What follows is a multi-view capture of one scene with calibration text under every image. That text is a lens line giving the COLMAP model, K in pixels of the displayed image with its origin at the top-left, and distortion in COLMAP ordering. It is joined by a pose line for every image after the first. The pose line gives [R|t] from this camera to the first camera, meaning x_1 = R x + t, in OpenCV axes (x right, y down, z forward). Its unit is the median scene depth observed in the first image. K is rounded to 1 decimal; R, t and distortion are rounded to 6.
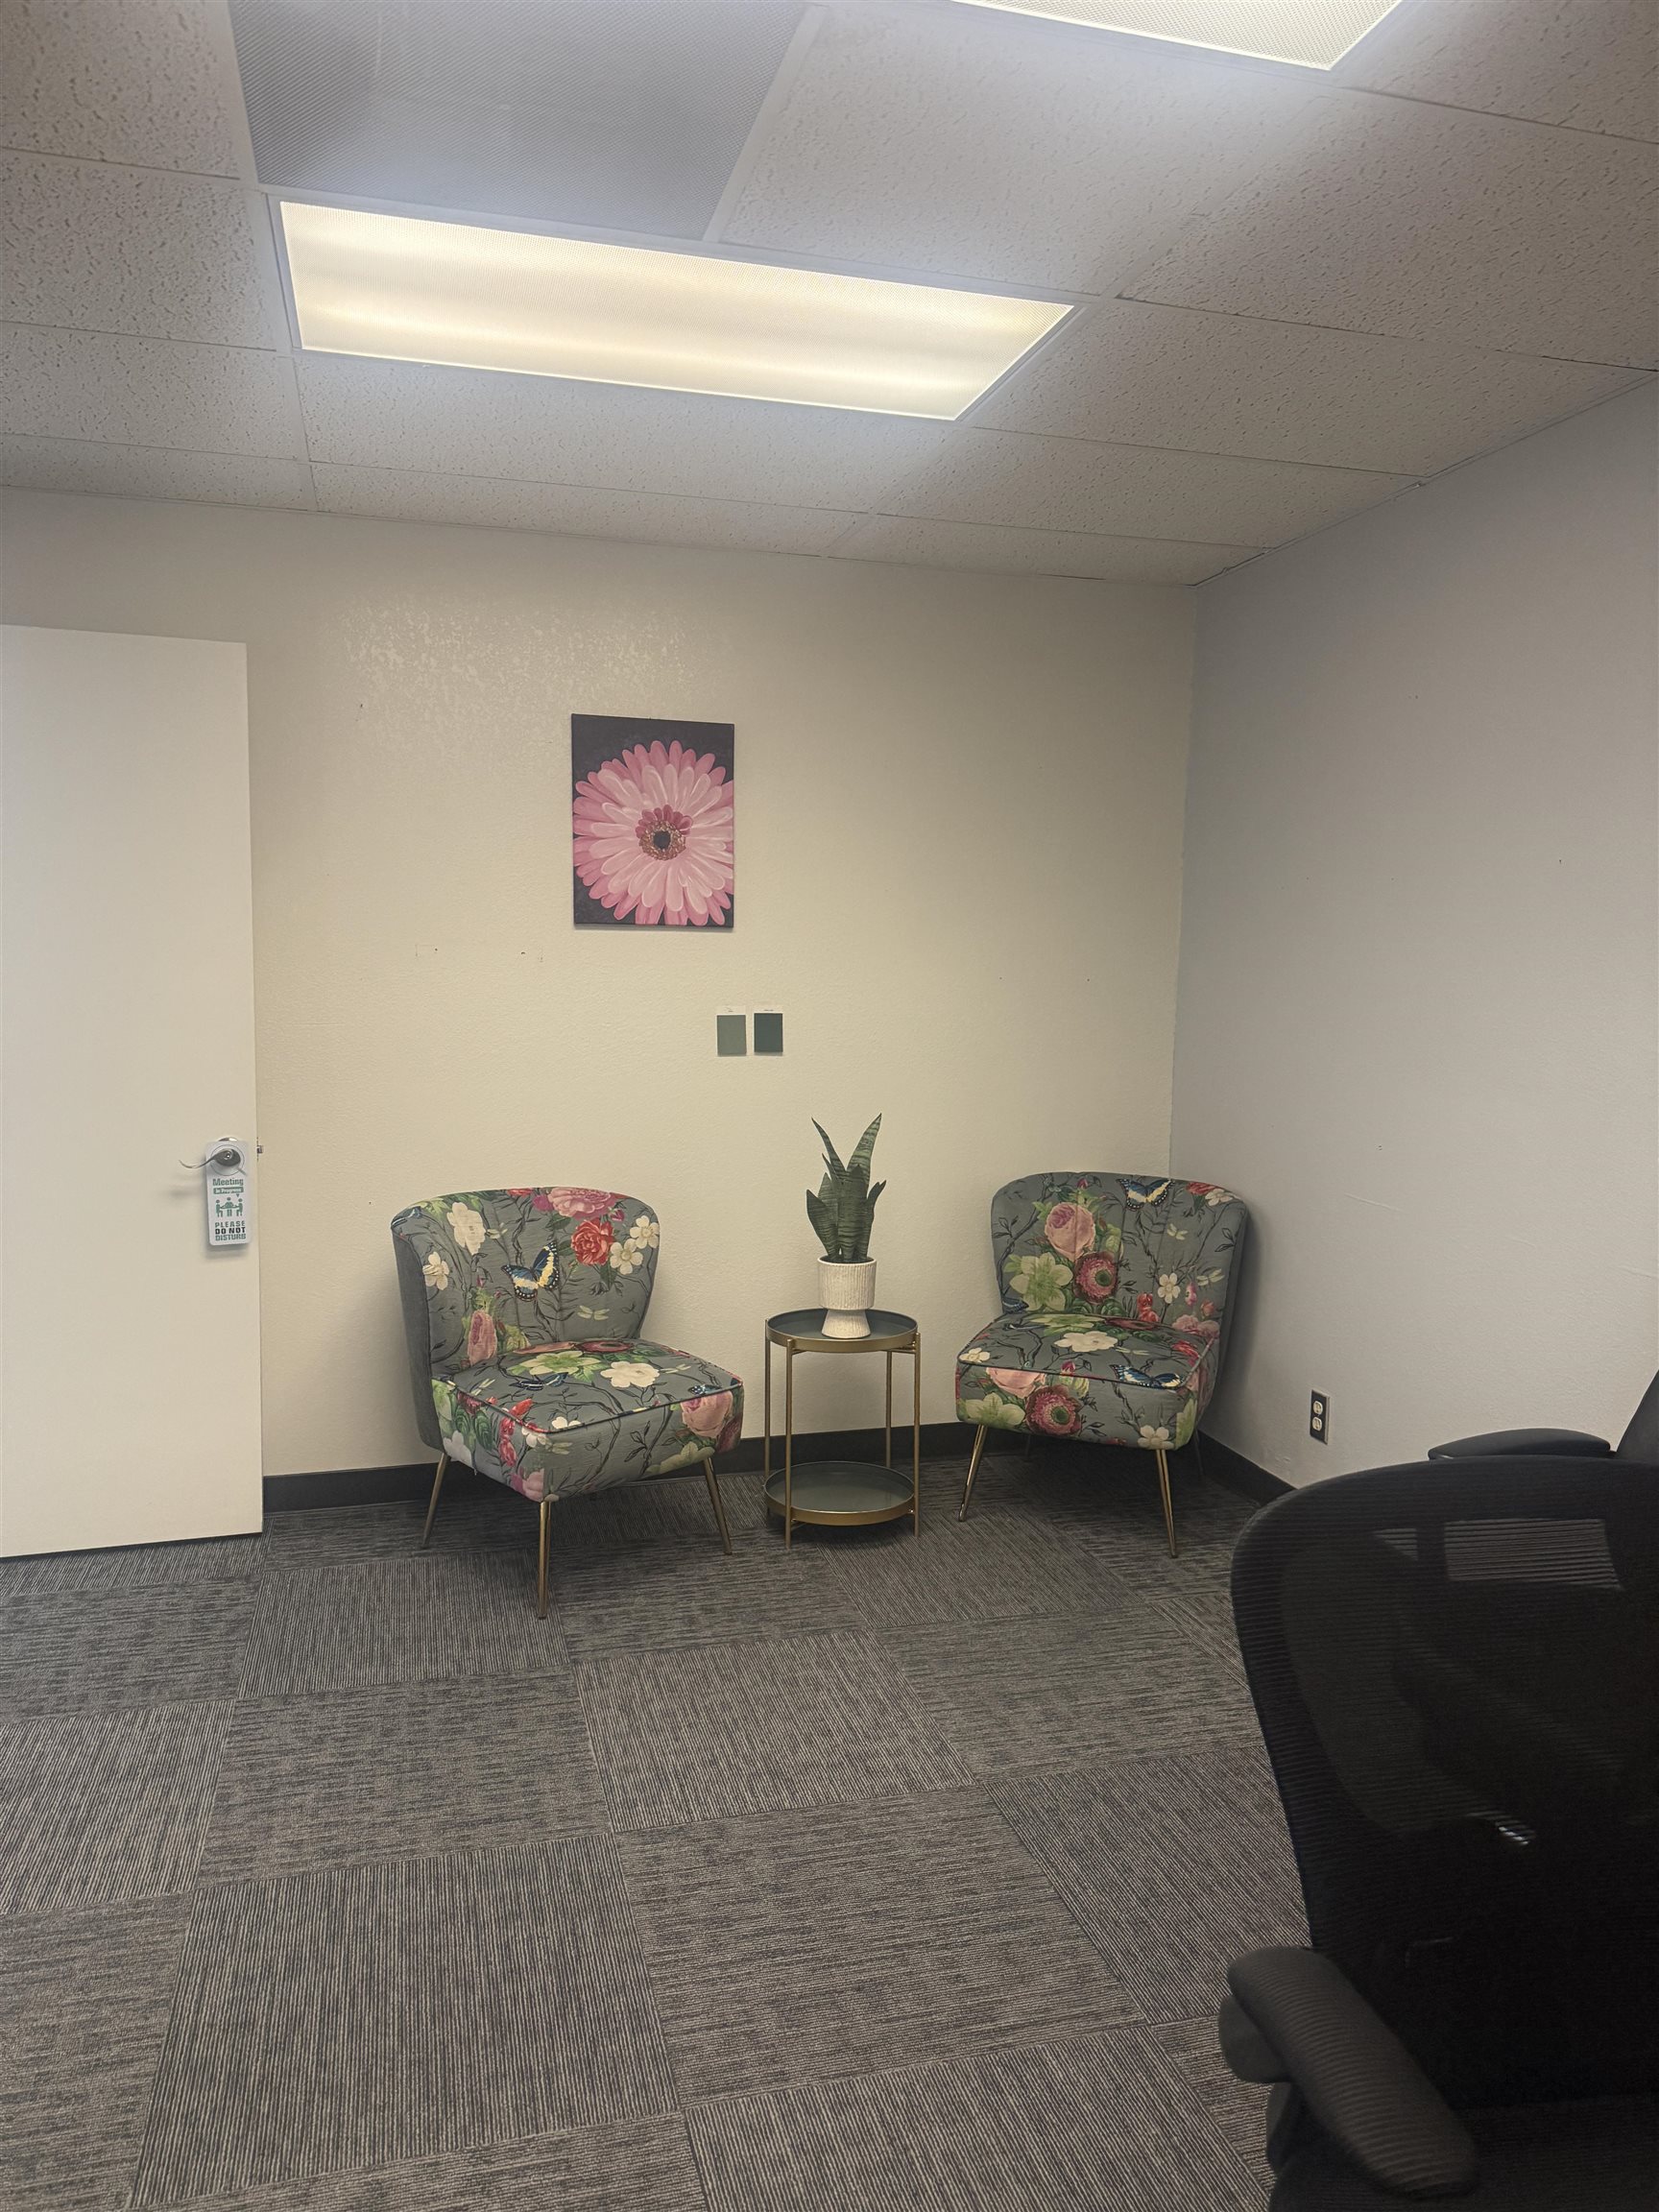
lens RADIAL K [[1555.7, 0, 826.6], [0, 1555.7, 1104.9], [0, 0, 1]] dist [0.091786, -0.041235]
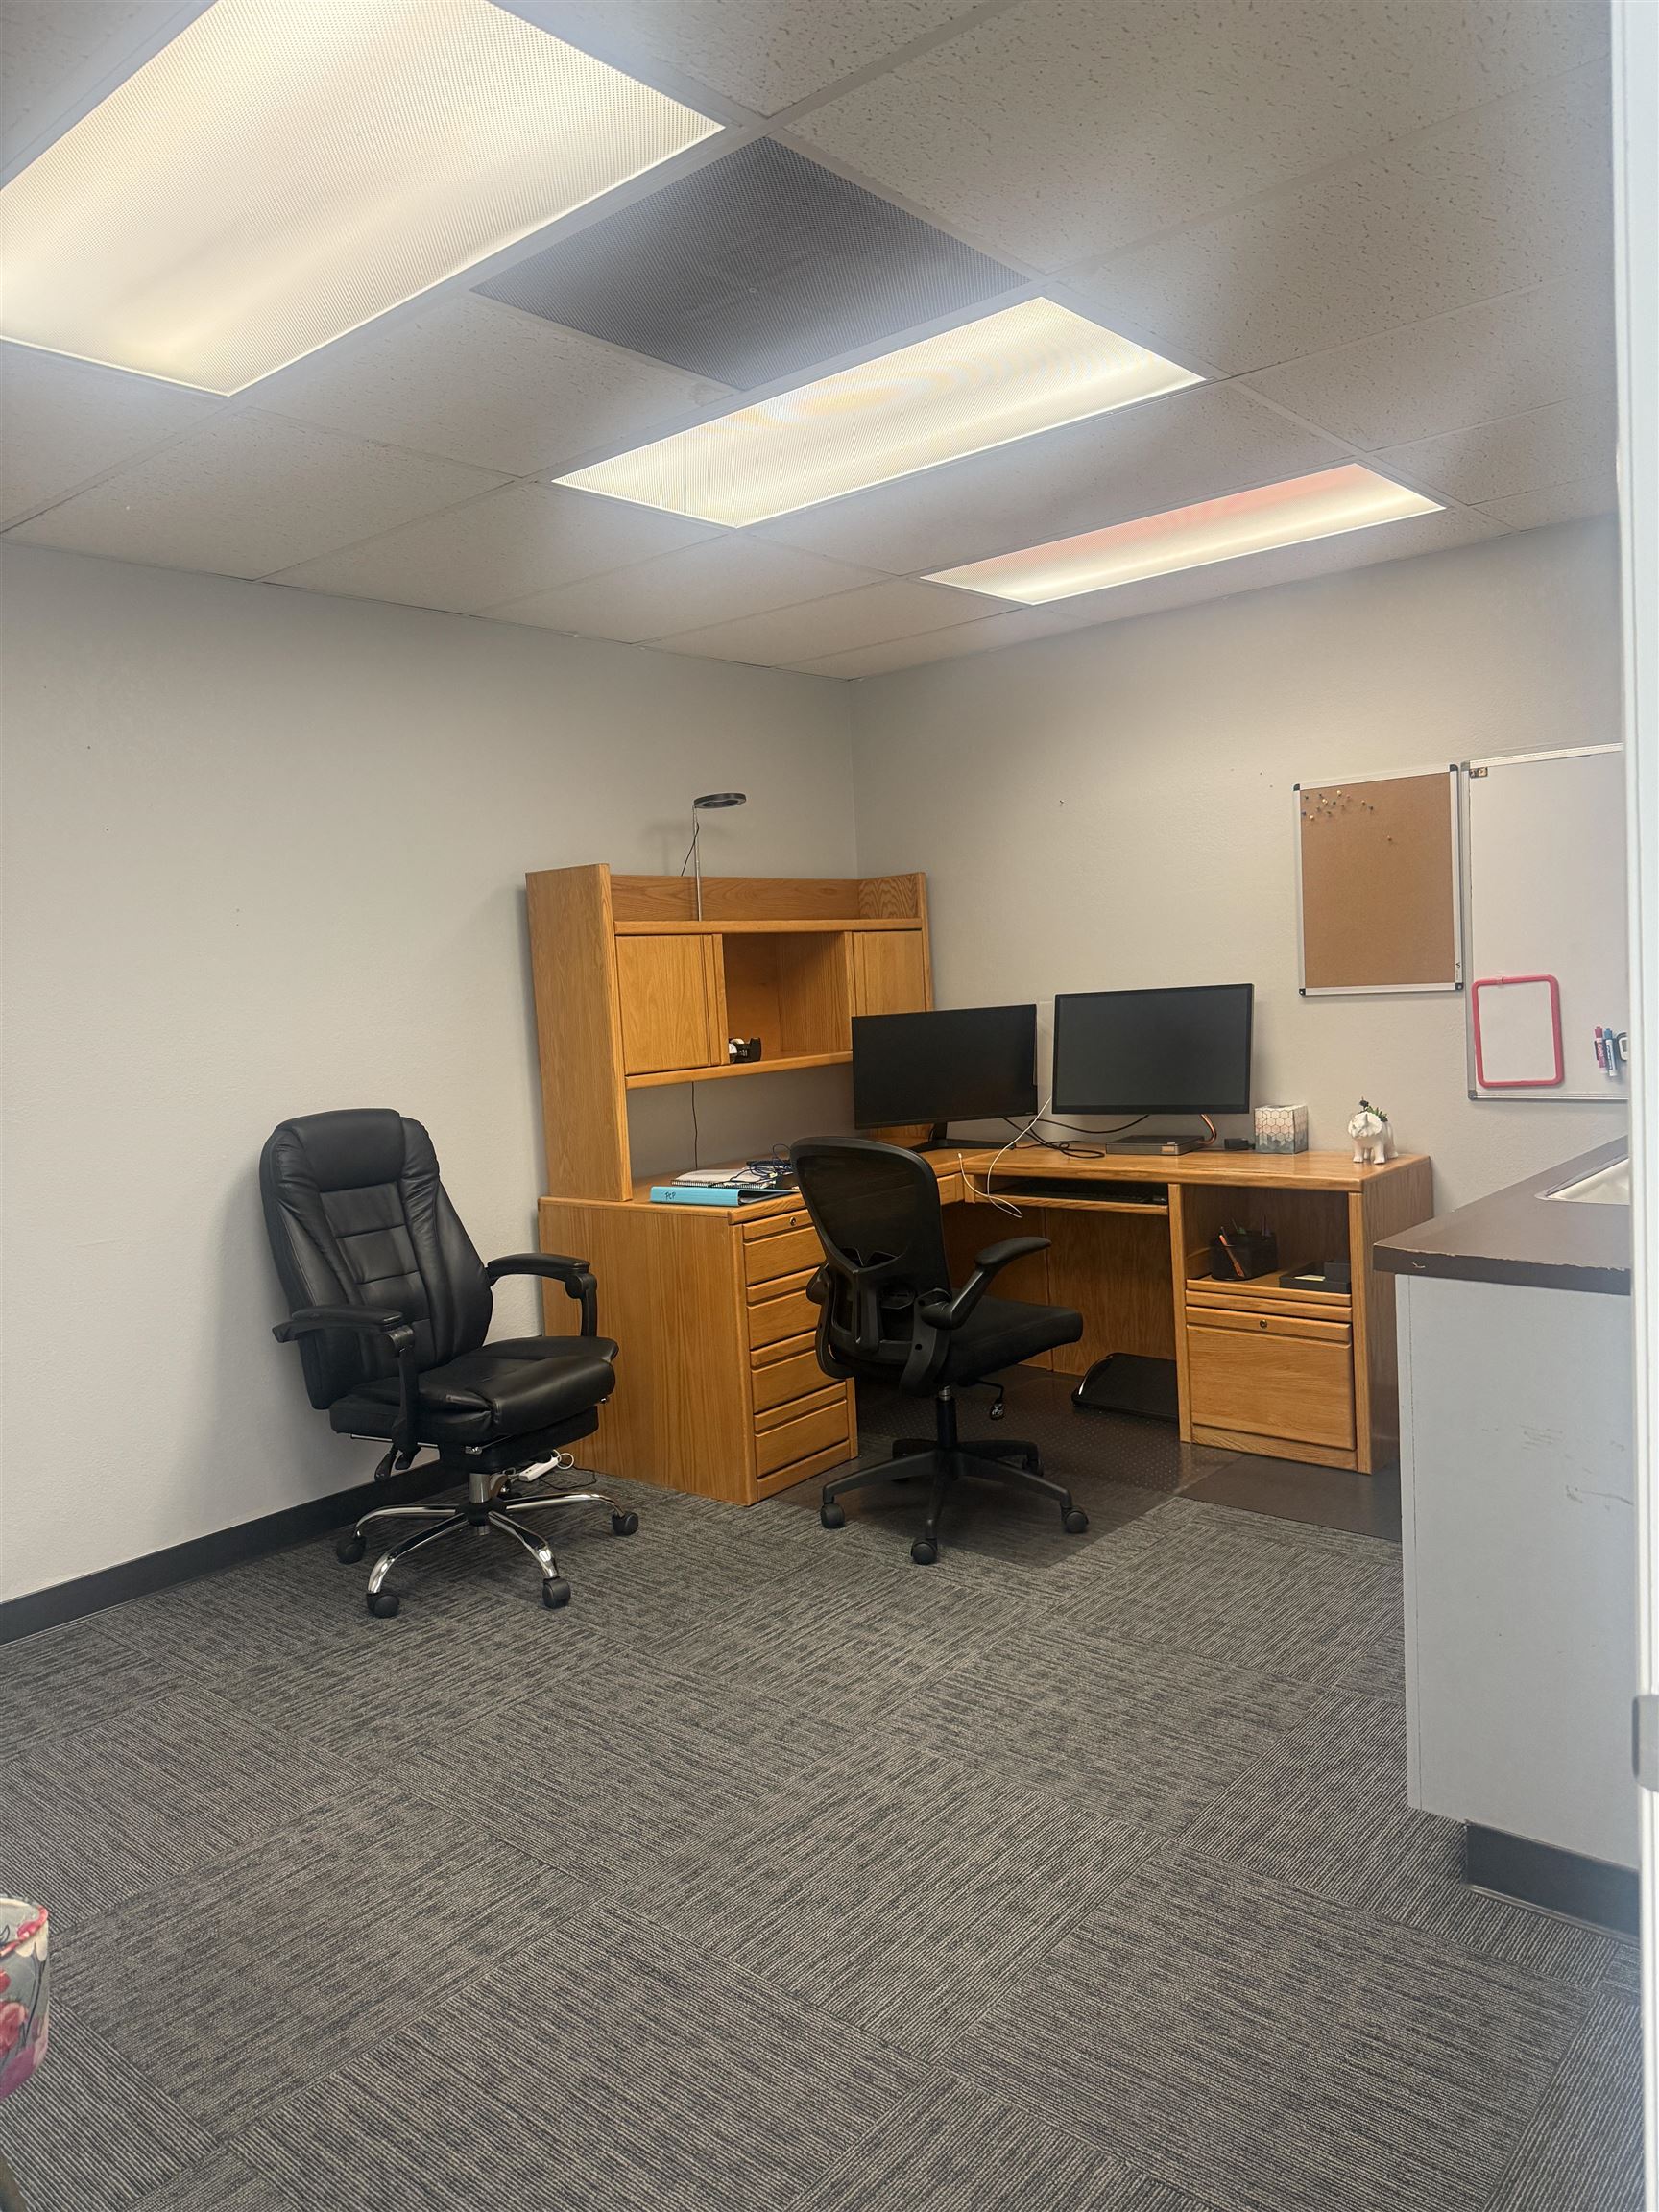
lens RADIAL K [[1555.7, 0, 830.2], [0, 1555.7, 1093.7], [0, 0, 1]] dist [0.091786, -0.041235]
pose [[-0.560393, -0.038304, 0.827341, -1.199801], [0.123194, 0.983963, 0.128999, -0.140145], [-0.819013, 0.174214, -0.546687, 1.638781]]
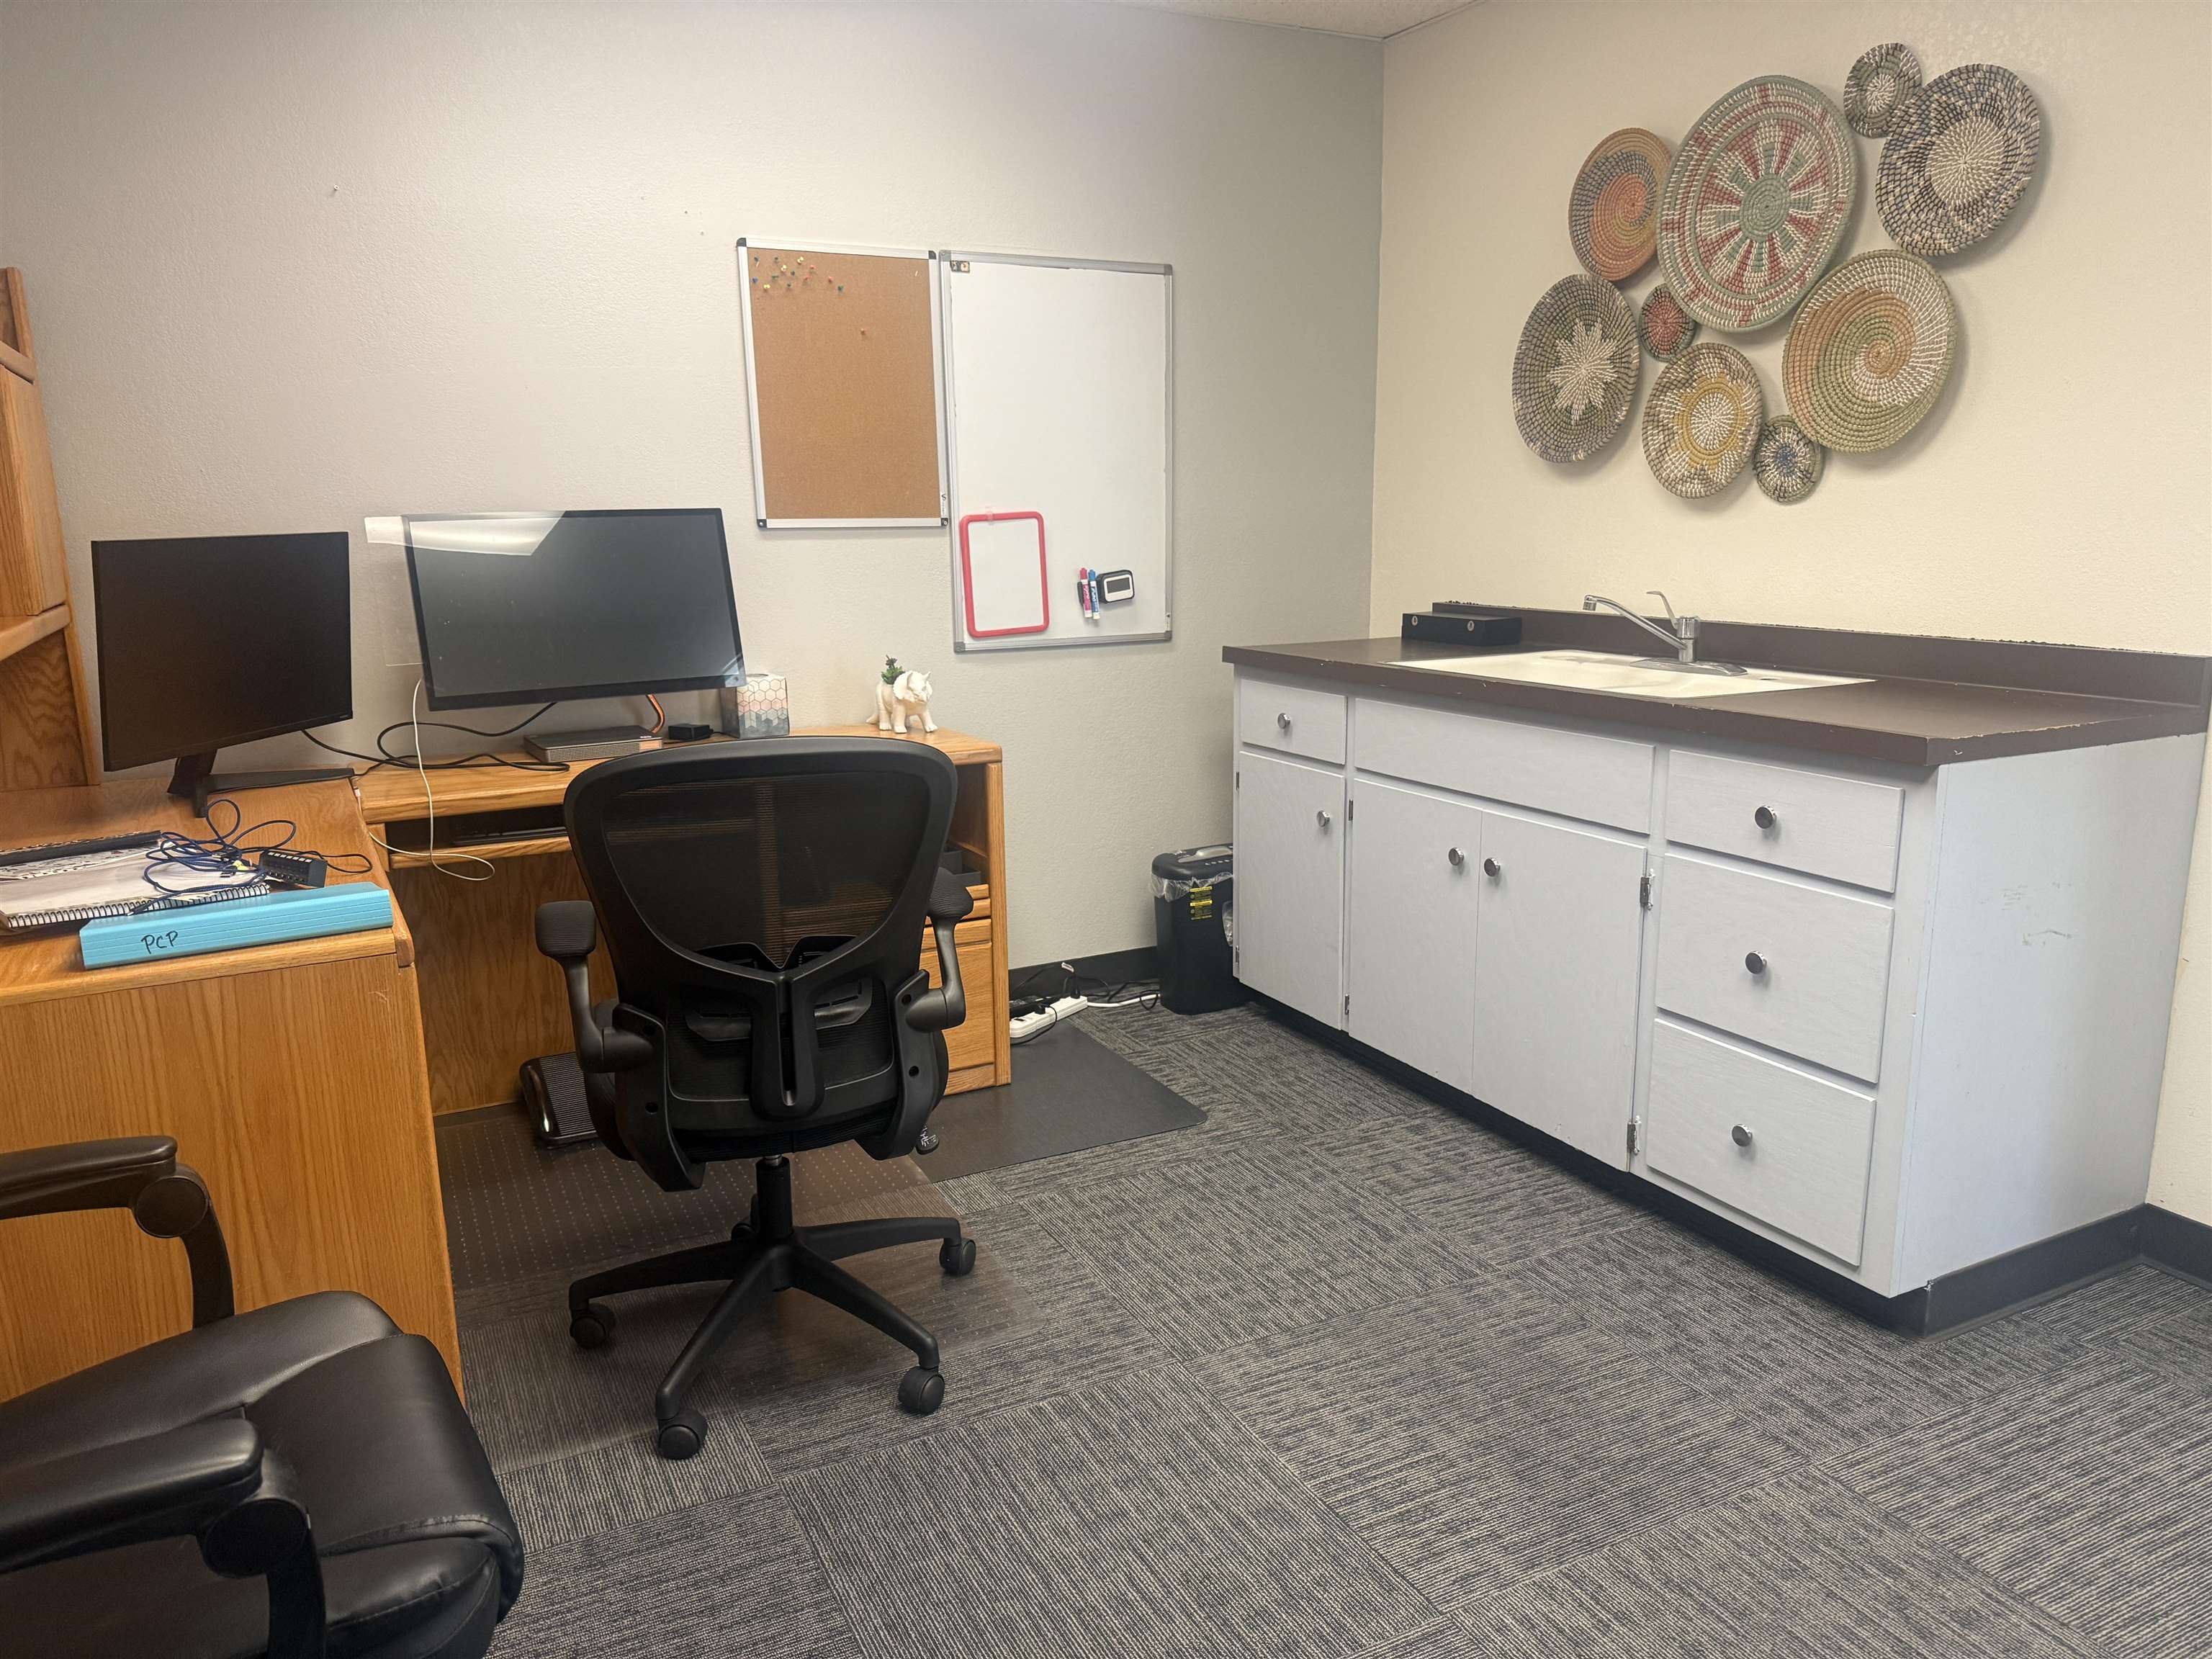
lens RADIAL K [[1555.7, 0, 1098.9], [0, 1555.7, 851.3], [0, 0, 1]] dist [0.091786, -0.041235]
pose [[-0.981558, 0.054887, -0.183118, 0.248417], [-0.002293, 0.954447, 0.298372, -0.083409], [0.191153, 0.293290, -0.936719, 1.625554]]
